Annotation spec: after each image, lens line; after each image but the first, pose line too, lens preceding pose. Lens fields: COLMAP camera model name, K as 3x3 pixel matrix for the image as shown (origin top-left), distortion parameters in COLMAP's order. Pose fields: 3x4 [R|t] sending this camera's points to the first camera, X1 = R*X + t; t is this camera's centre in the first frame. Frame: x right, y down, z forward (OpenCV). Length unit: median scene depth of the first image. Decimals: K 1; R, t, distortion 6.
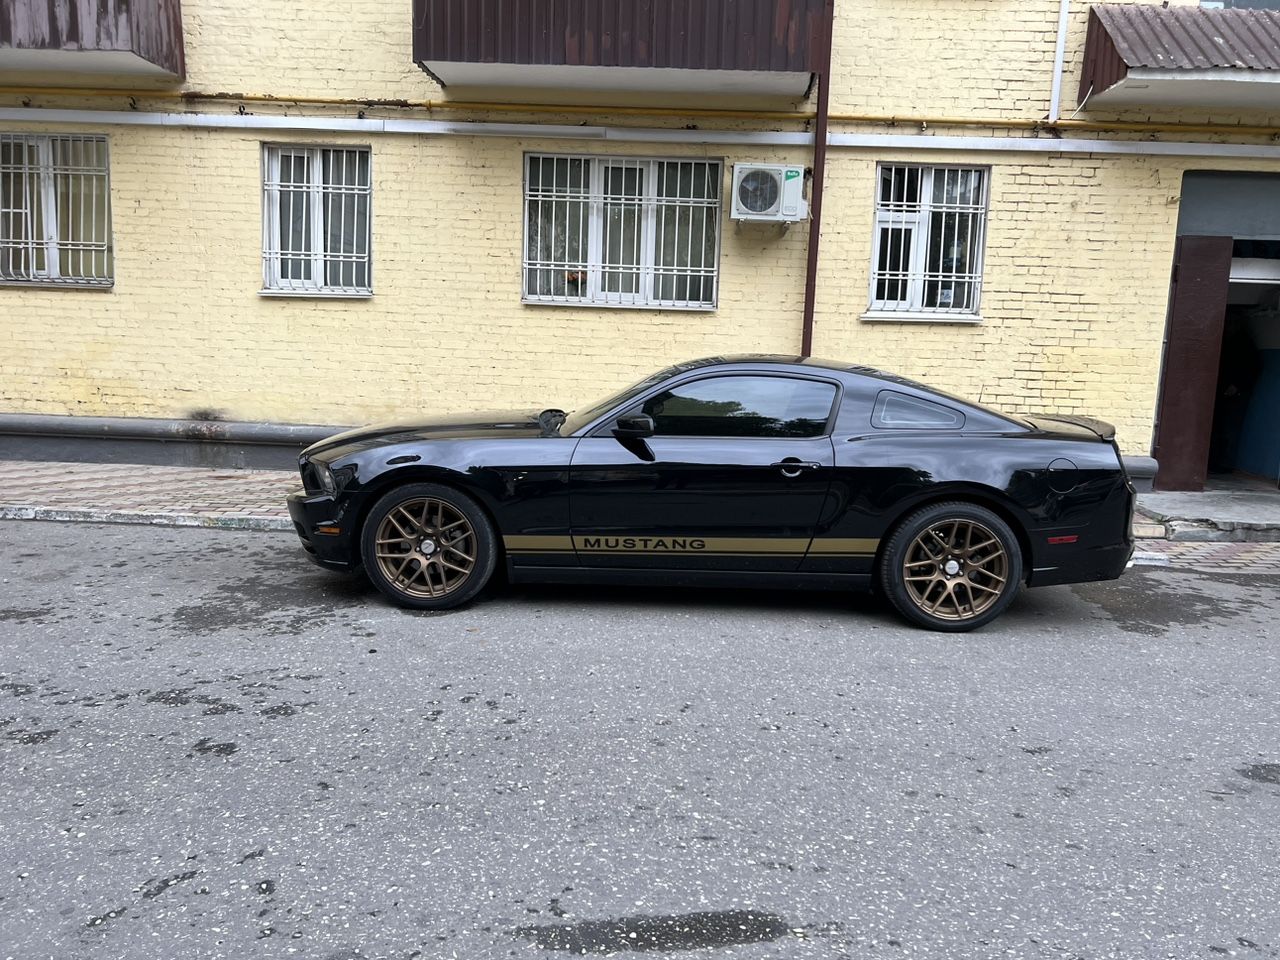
lens RADIAL K [[948.4, 0, 658.4], [0, 948.4, 485.2], [0, 0, 1]] dist [0.032337, -0.027062]
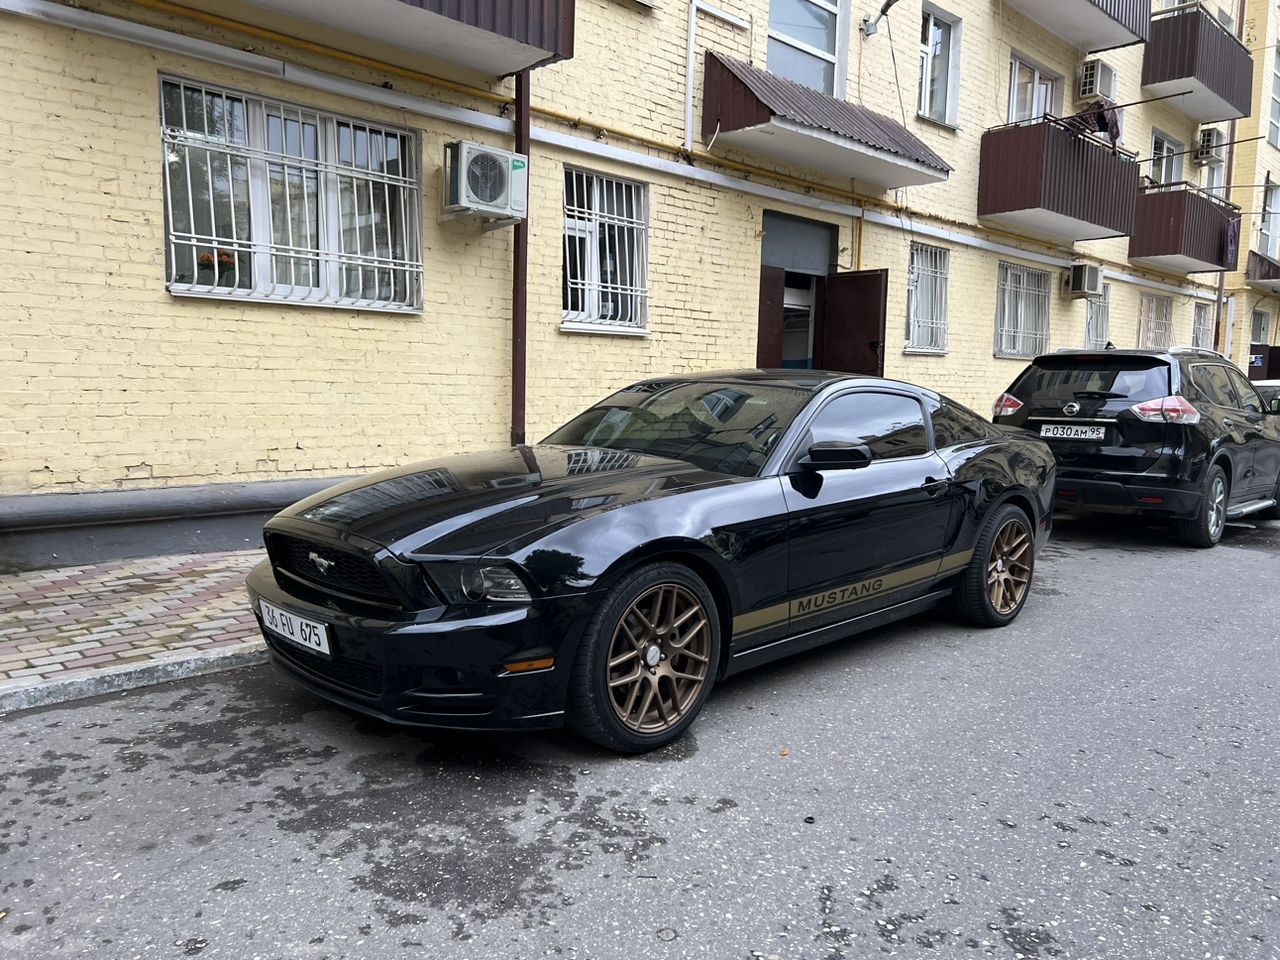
lens RADIAL K [[953.6, 0, 650.4], [0, 953.6, 477.4], [0, 0, 1]] dist [0.033803, -0.040751]
pose [[0.697485, -0.089033, 0.711047, -0.406131], [0.102708, 0.994428, 0.023768, -0.044382], [-0.709201, 0.056453, 0.702743, 0.290940]]
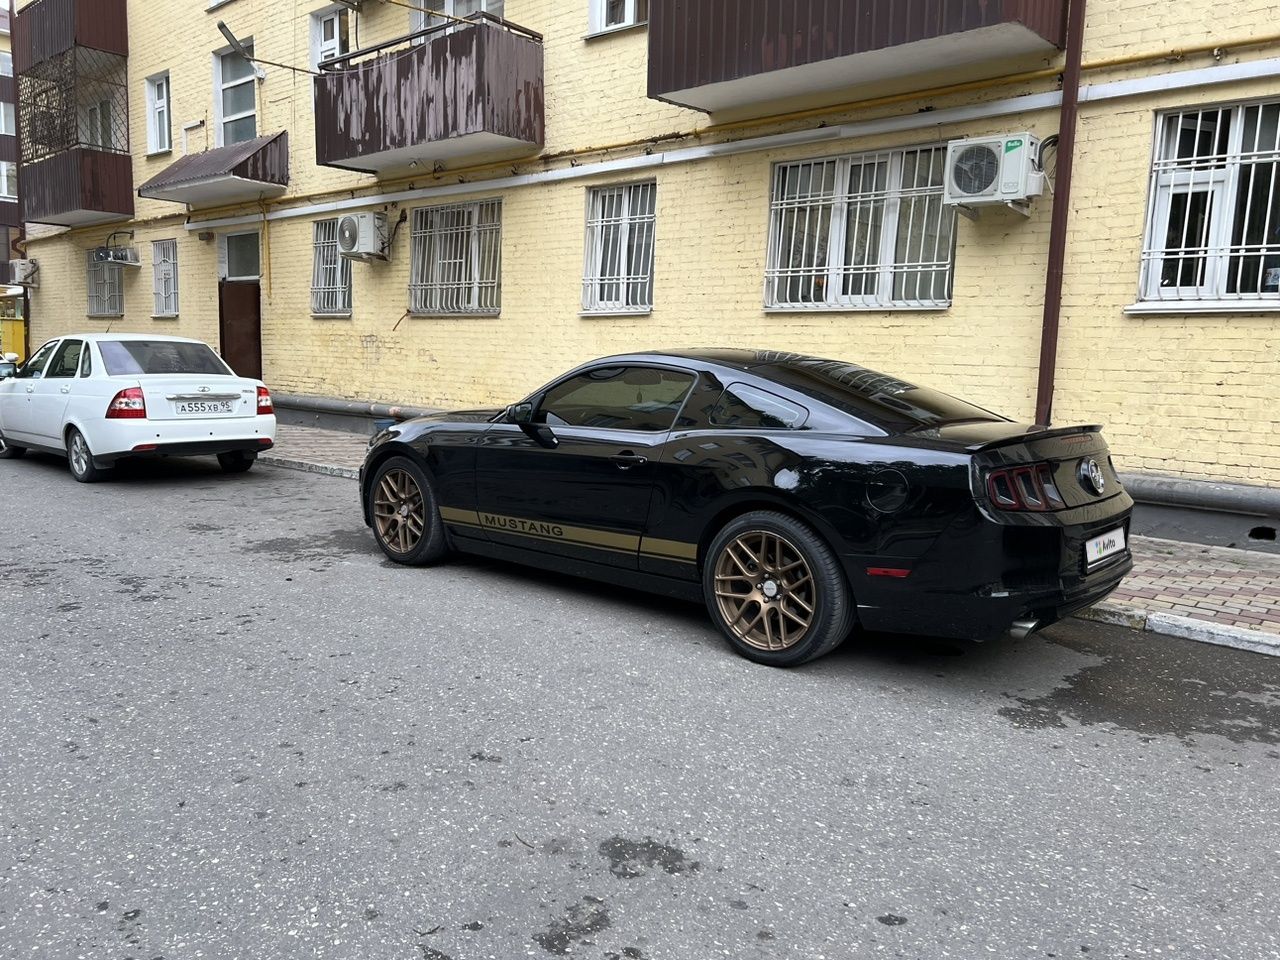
lens RADIAL K [[953.6, 0, 650.4], [0, 953.6, 477.4], [0, 0, 1]] dist [0.033803, -0.040751]
pose [[0.771190, 0.066081, -0.633166, 0.425155], [-0.090710, 0.995856, -0.006550, 0.001550], [0.630109, 0.062486, 0.773988, 0.150279]]
